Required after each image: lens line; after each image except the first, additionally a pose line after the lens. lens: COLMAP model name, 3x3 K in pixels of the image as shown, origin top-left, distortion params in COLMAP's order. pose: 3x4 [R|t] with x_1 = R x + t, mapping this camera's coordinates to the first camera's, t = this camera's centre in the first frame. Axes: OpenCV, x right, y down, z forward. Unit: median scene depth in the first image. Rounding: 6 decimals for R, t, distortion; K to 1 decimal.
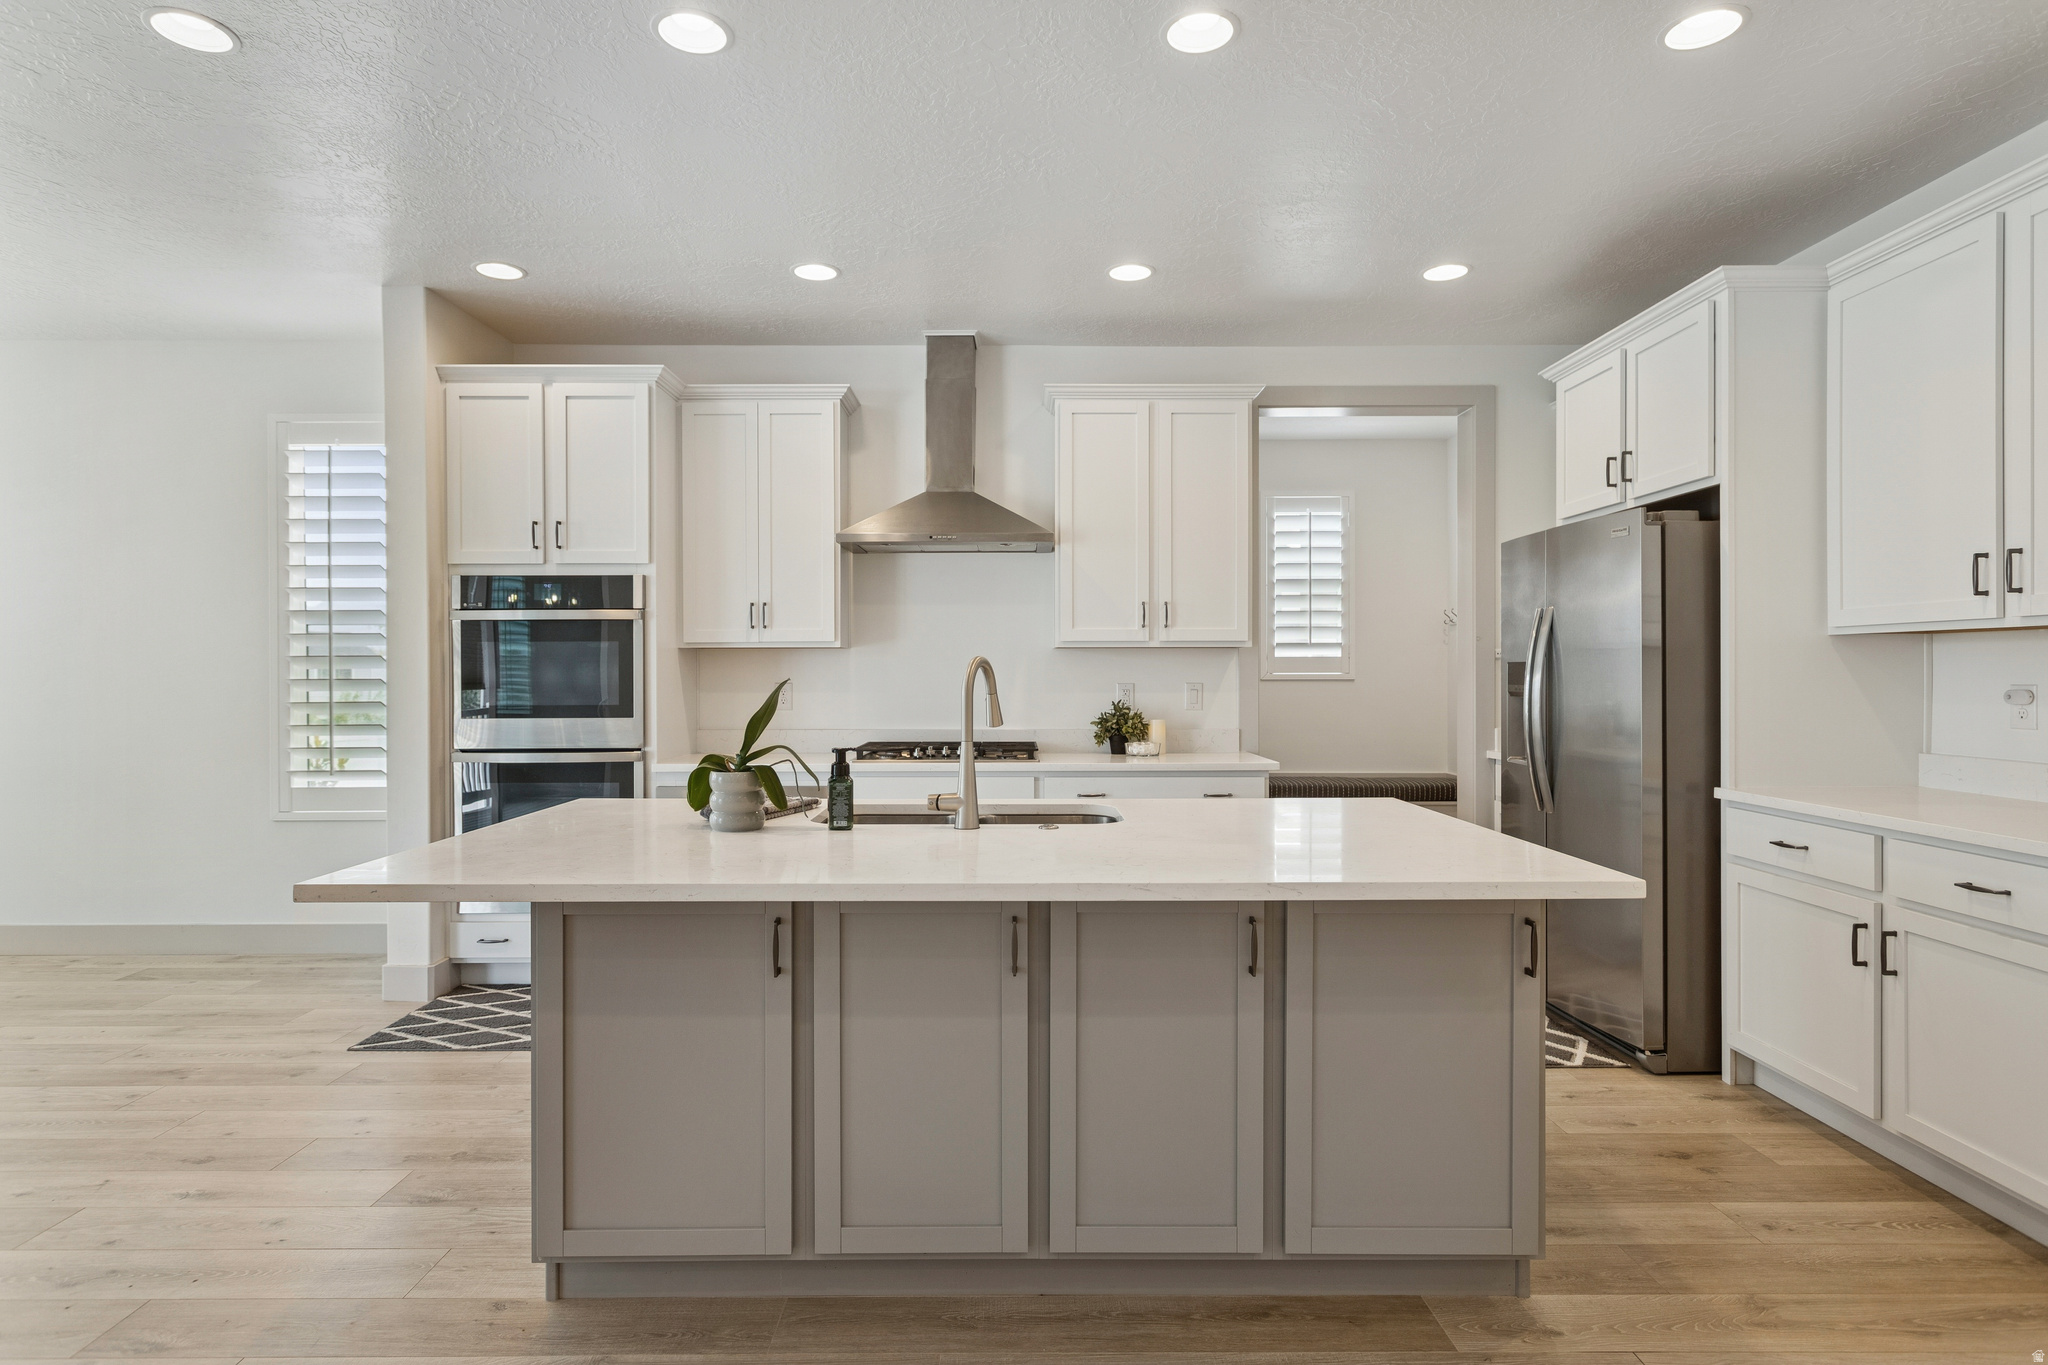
lens RADIAL K [[1106.5, 0, 1014.5], [0, 1106.5, 676.2], [0, 0, 1]] dist [0.000379, 0.003782]
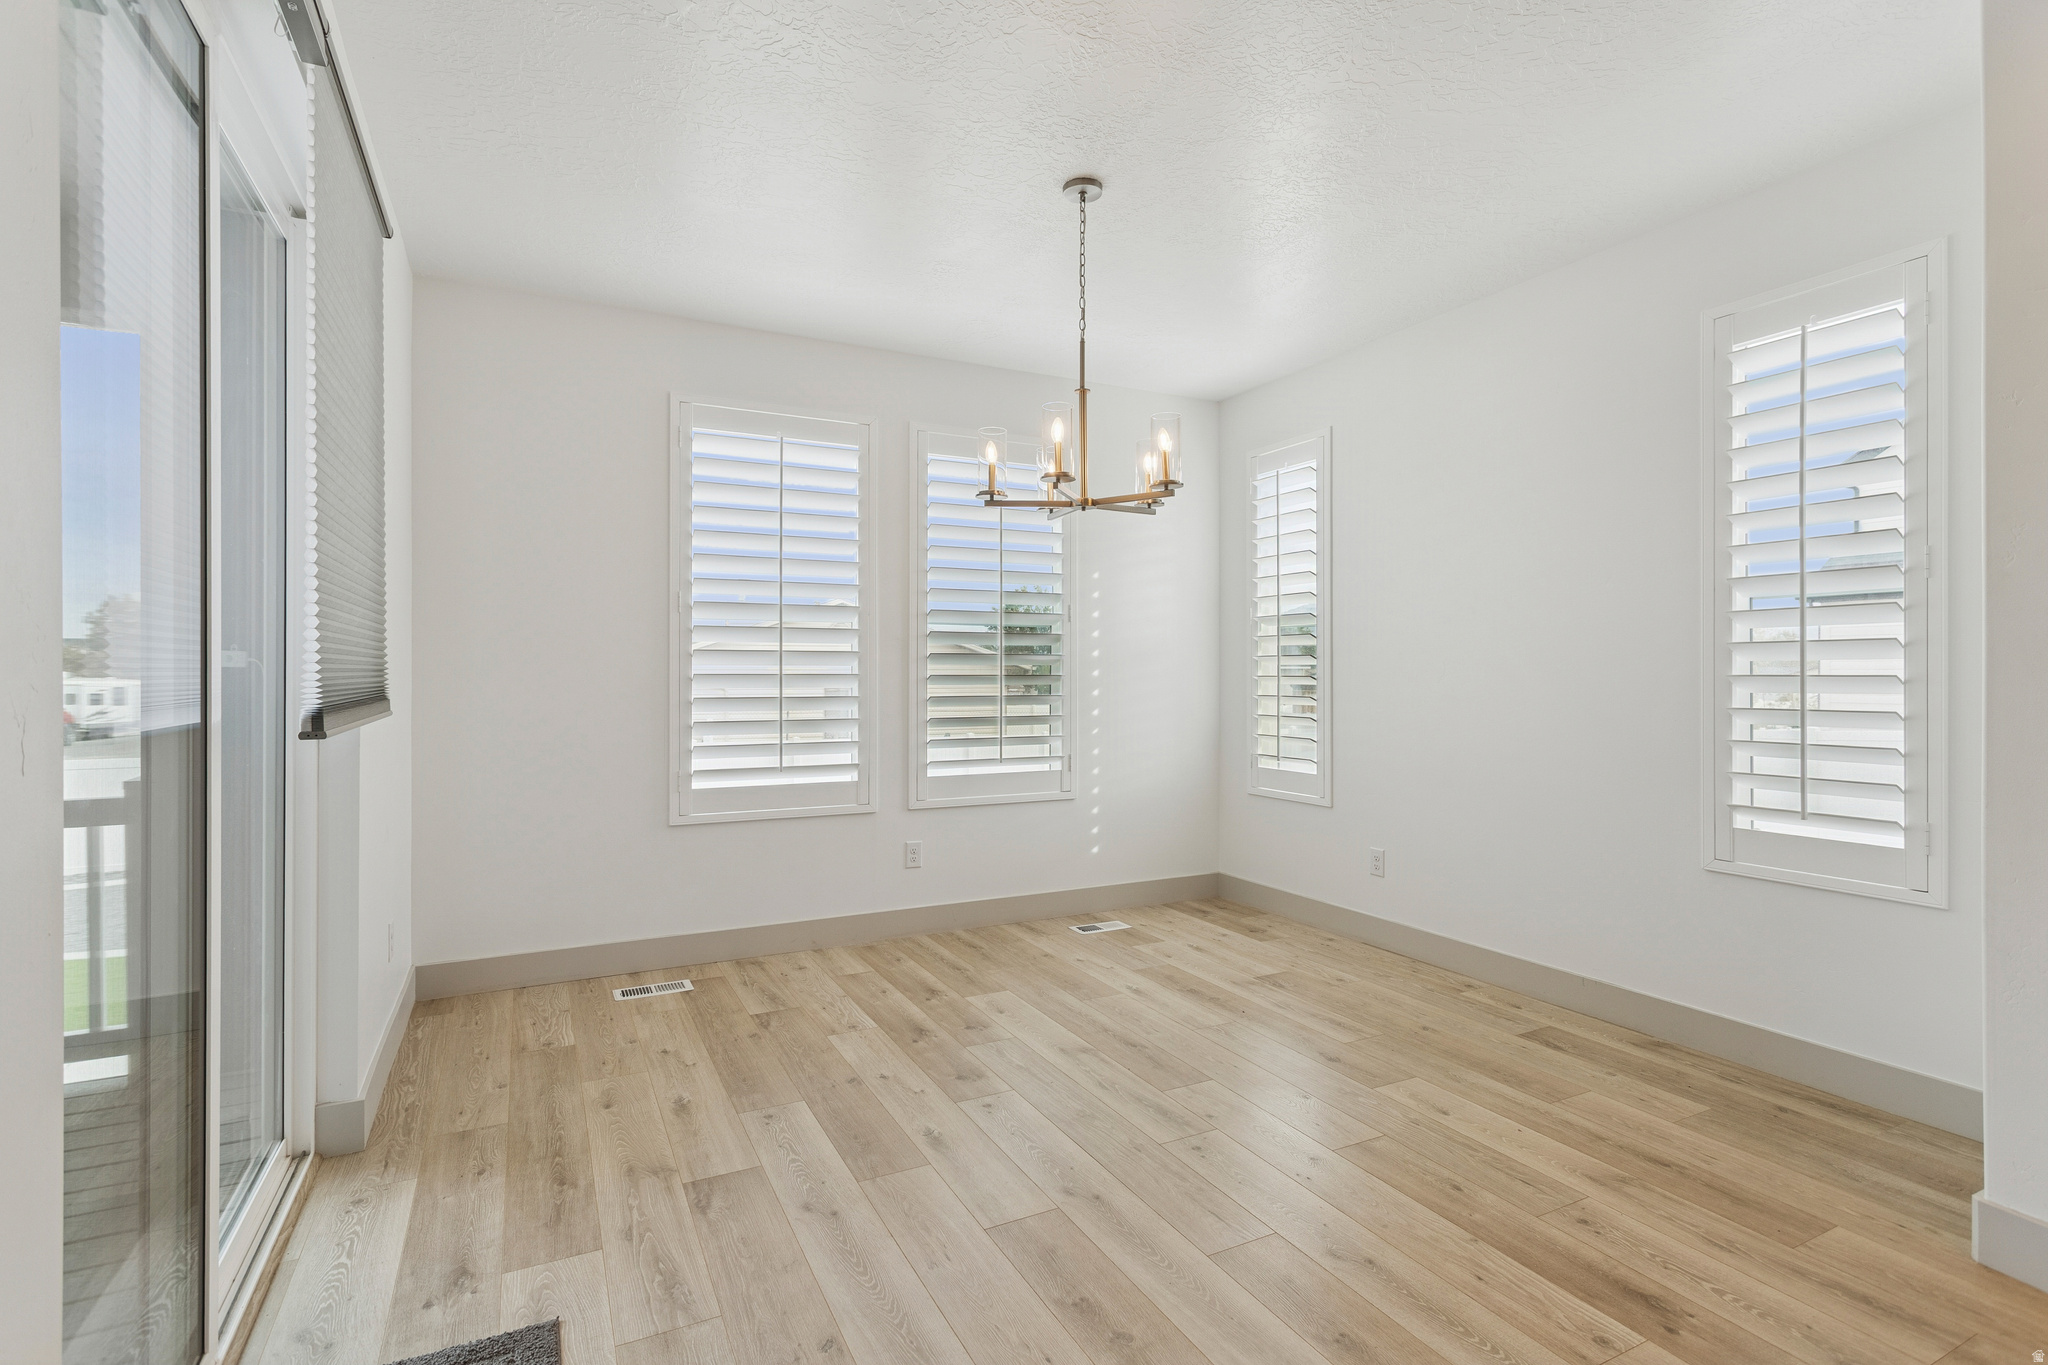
lens RADIAL K [[970.9, 0, 1022.4], [0, 970.9, 675.0], [0, 0, 1]] dist [0.009305, 0.000479]
pose [[0.461046, 0.004993, -0.887362, -0.355077], [-0.003584, 0.999986, 0.003765, 0.002161], [0.887369, 0.001444, 0.461058, 0.353144]]
